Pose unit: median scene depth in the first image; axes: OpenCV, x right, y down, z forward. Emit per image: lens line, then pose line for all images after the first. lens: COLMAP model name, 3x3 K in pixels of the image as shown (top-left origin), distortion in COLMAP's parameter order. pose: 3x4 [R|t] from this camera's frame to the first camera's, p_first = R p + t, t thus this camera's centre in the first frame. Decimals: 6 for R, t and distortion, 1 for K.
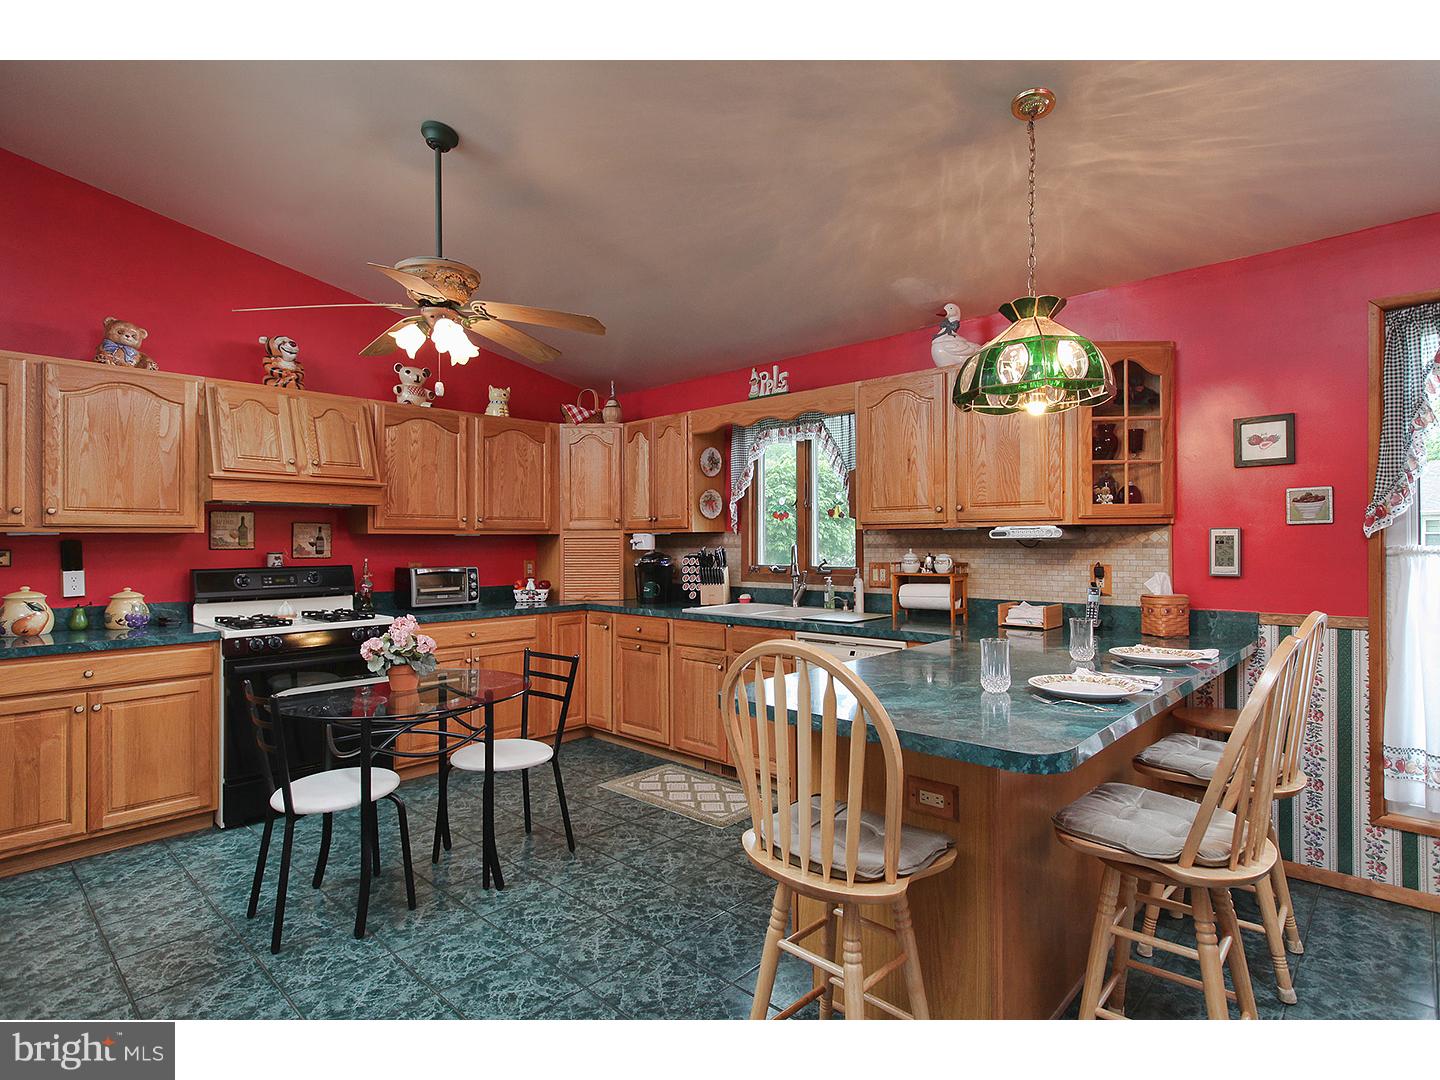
lens RADIAL K [[740.5, 0, 720.0], [0, 740.5, 540.0], [0, 0, 1]] dist [-0.001776, 0.000013]
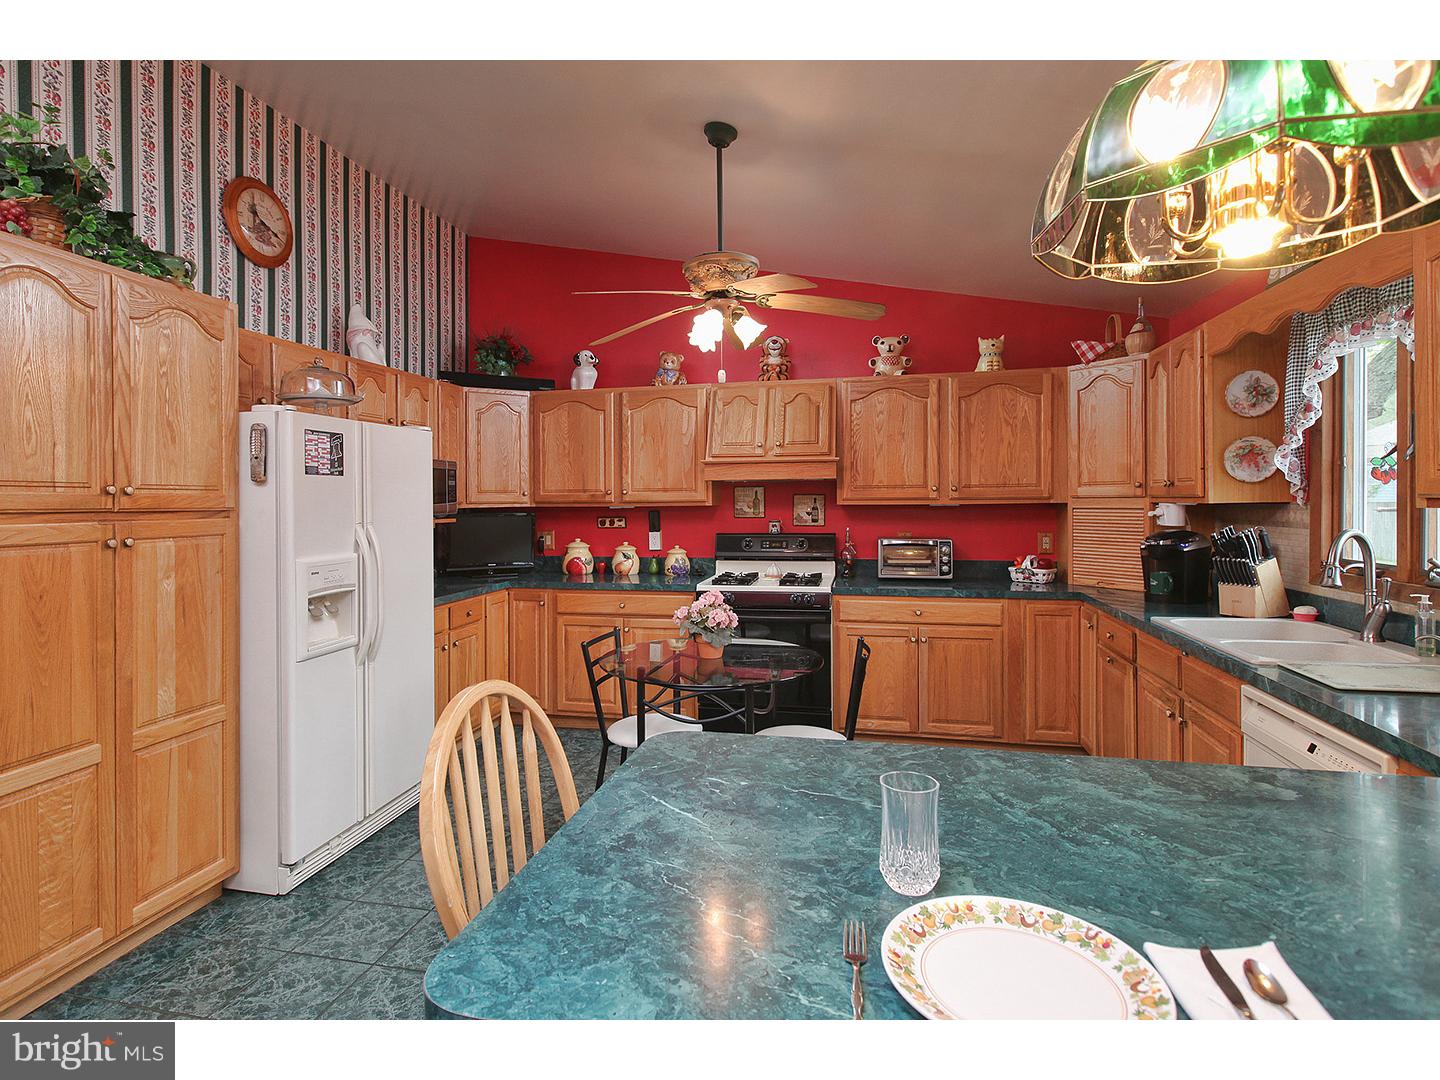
lens RADIAL K [[744.6, 0, 715.0], [0, 744.6, 503.0], [0, 0, 1]] dist [0.037896, 0.000318]
pose [[0.514481, 0.005194, -0.857486, 0.353663], [0.008450, 0.999902, 0.011127, -0.024626], [0.857460, -0.012971, 0.514387, 0.296248]]
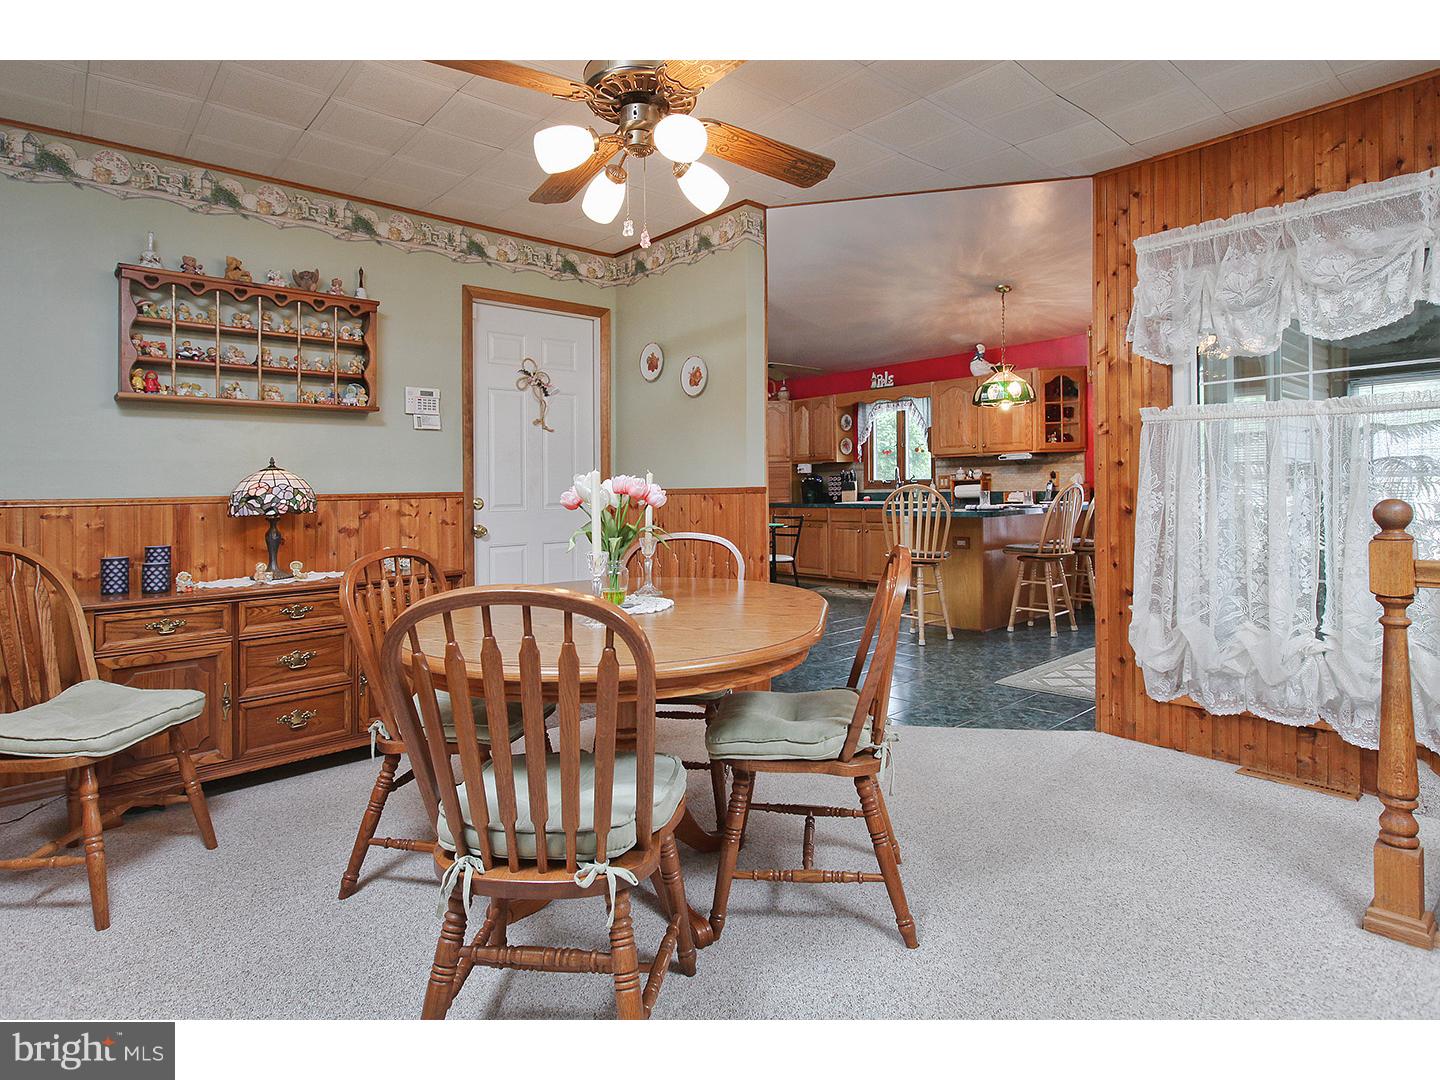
lens RADIAL K [[744.8, 0, 699.5], [0, 744.8, 493.3], [0, 0, 1]] dist [0.001202, -0.000112]
pose [[0.994487, -0.008744, -0.104490, -0.199446], [0.009710, 0.999915, 0.008742, 0.051036], [0.104405, -0.009708, 0.994487, -0.920580]]
